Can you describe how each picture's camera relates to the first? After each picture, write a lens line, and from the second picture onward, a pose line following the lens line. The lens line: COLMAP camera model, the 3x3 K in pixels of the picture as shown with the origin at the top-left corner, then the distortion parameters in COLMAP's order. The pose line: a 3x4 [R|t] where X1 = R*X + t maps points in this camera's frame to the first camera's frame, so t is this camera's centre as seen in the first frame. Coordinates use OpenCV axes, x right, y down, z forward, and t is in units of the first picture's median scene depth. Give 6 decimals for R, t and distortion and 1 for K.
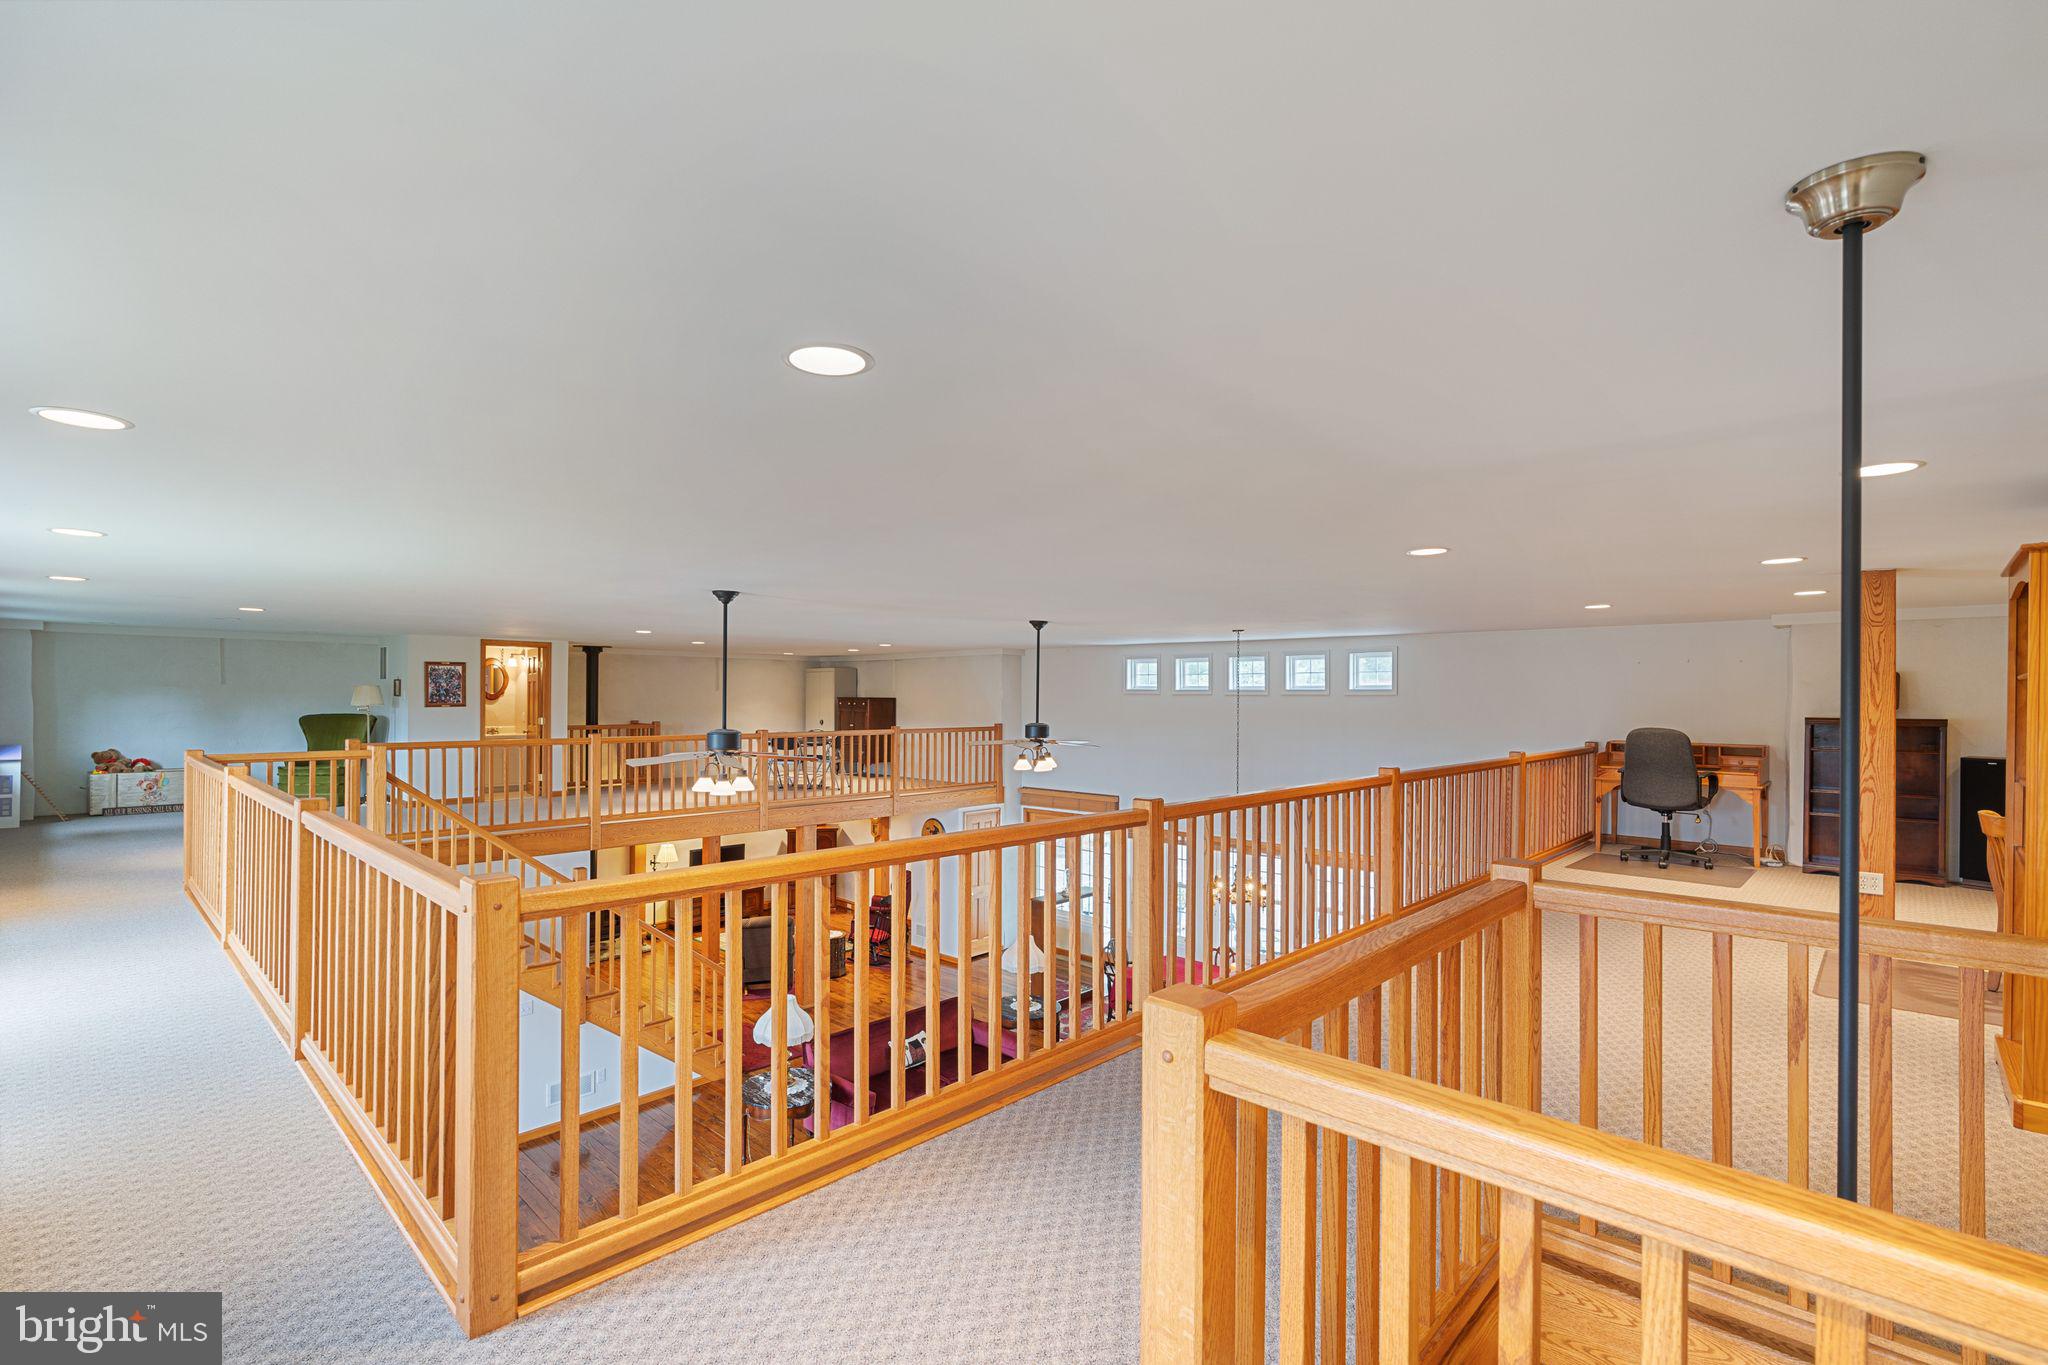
lens RADIAL K [[929.2, 0, 1017.6], [0, 929.2, 694.8], [0, 0, 1]] dist [-0.002314, 0.000358]
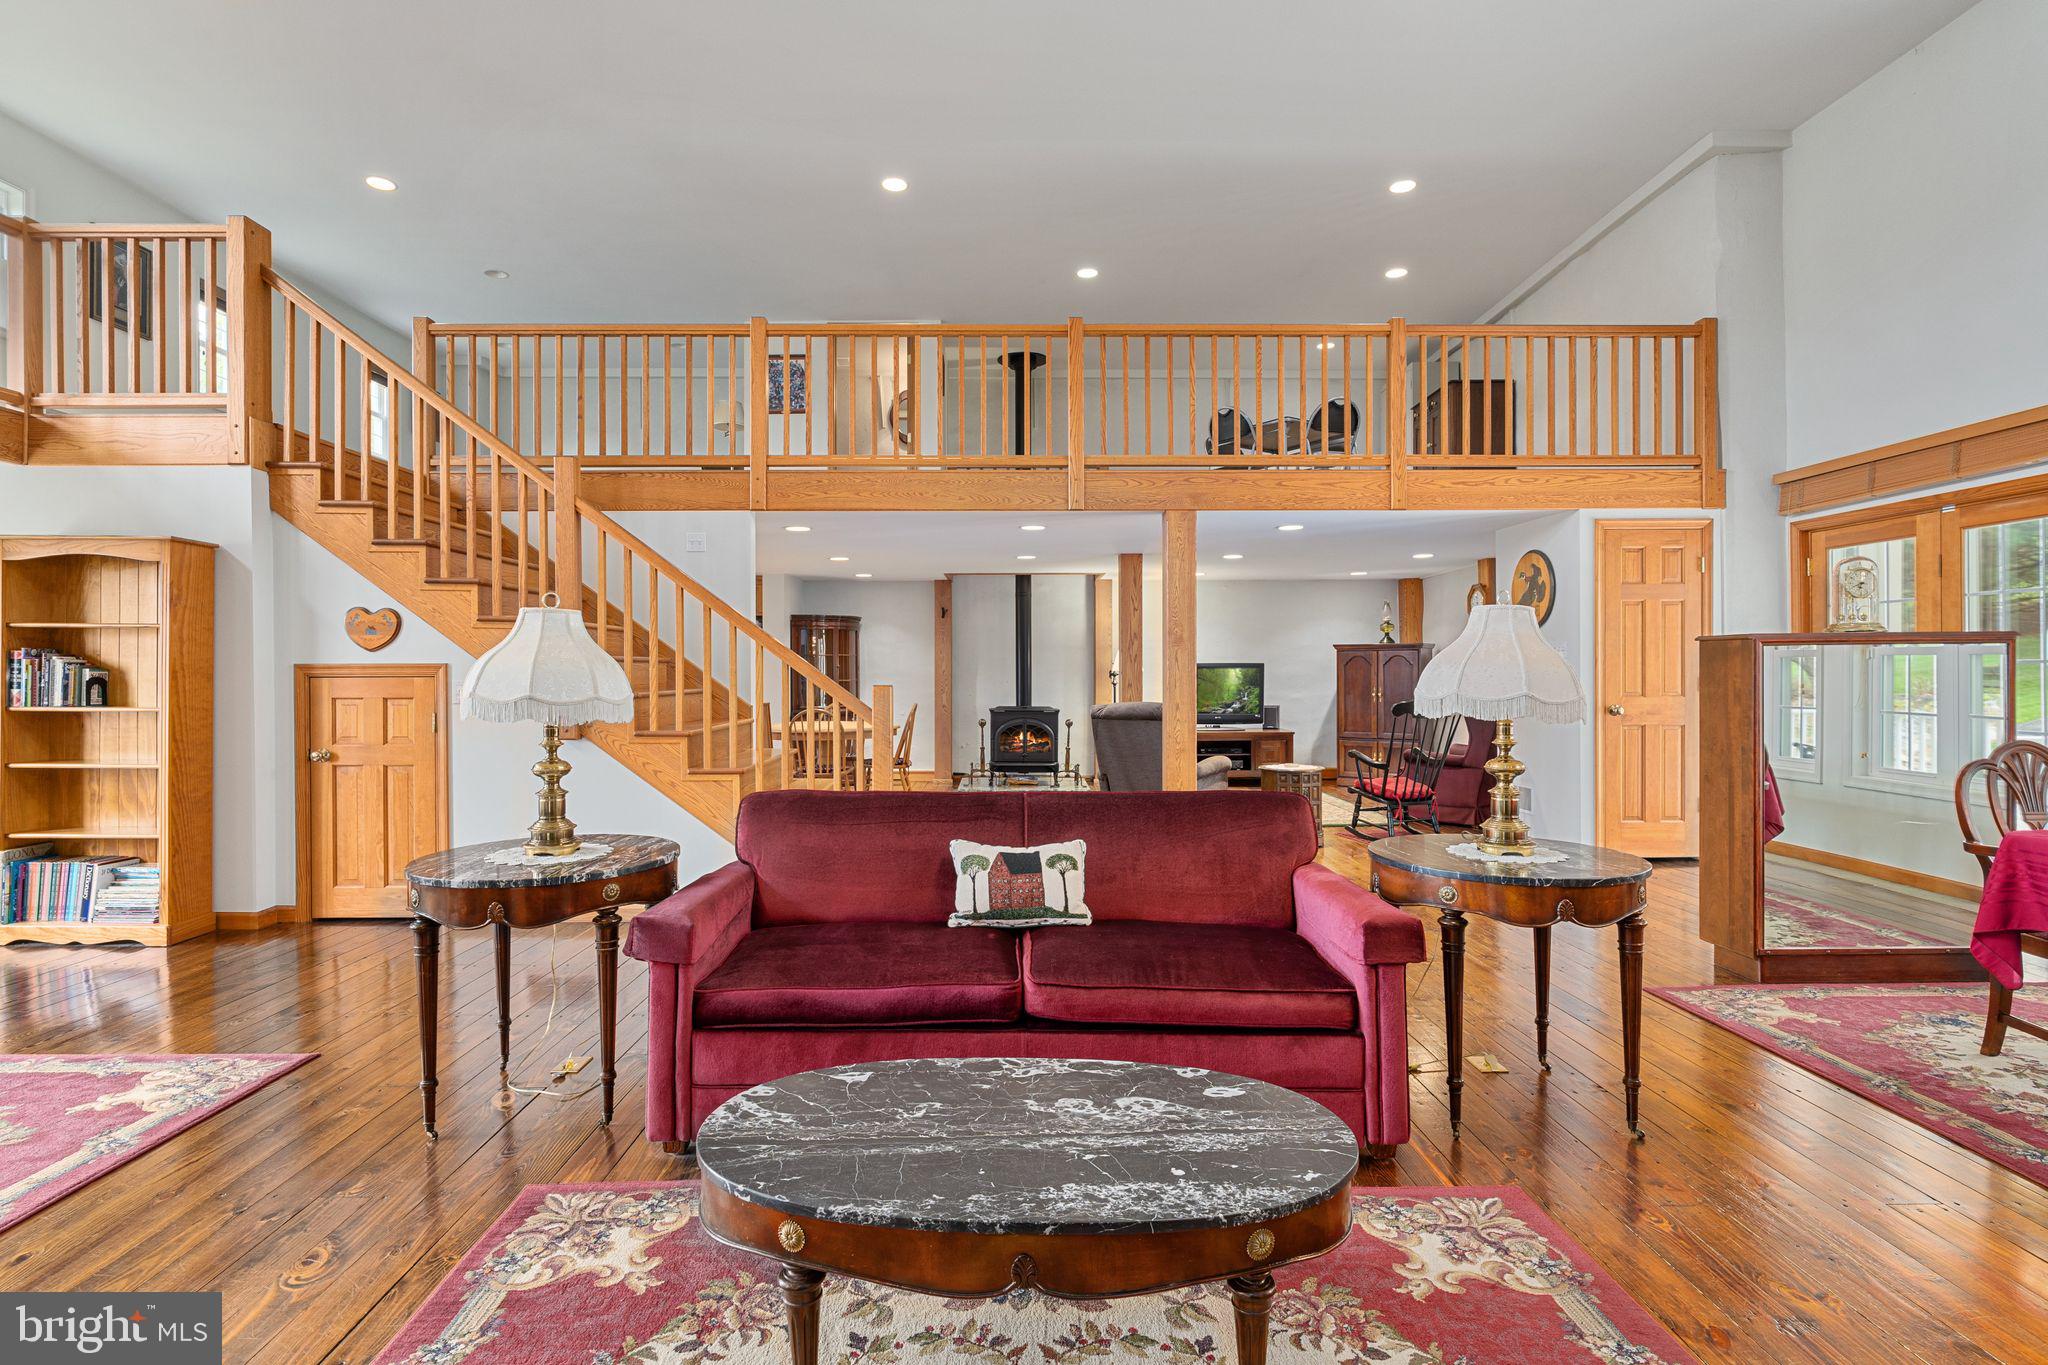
lens RADIAL K [[1000.5, 0, 1009.3], [0, 1000.5, 676.9], [0, 0, 1]] dist [-0.003045, 0.000191]
pose [[0.697074, -0.004154, -0.716987, 0.104221], [0.008903, 0.999956, 0.002863, 0.237710], [0.716944, -0.008379, 0.697080, 0.577558]]
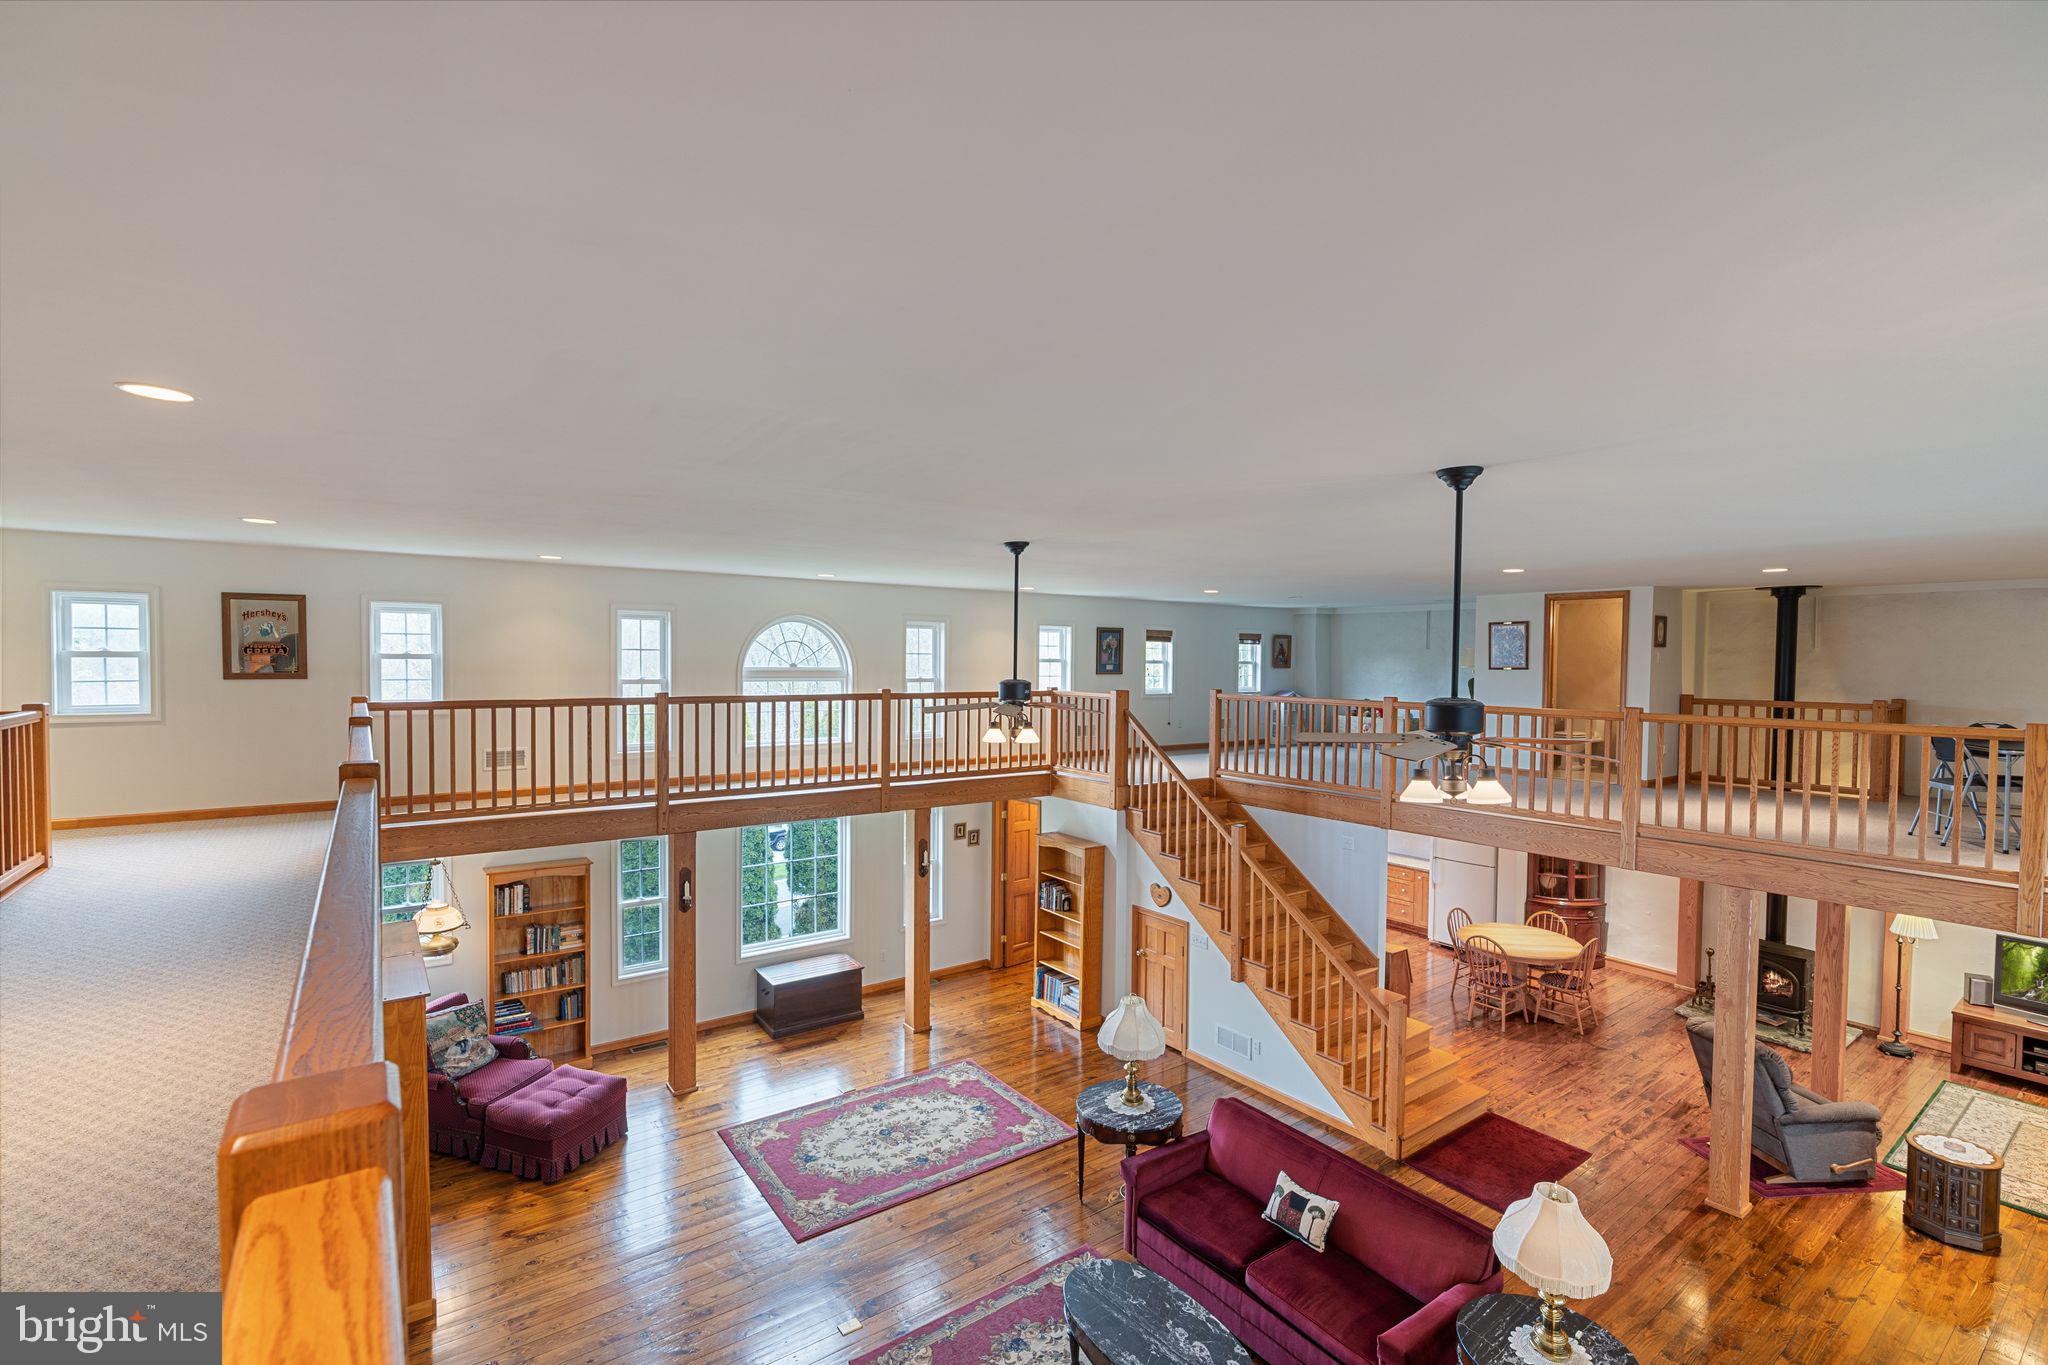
lens RADIAL K [[923.3, 0, 1021.9], [0, 923.3, 684.0], [0, 0, 1]] dist [-0.006293, 0.001372]
pose [[-0.175116, 0.018800, -0.984368, 0.401554], [-0.008452, 0.999752, 0.020597, 0.013148], [0.984512, 0.011927, -0.174914, 0.704867]]
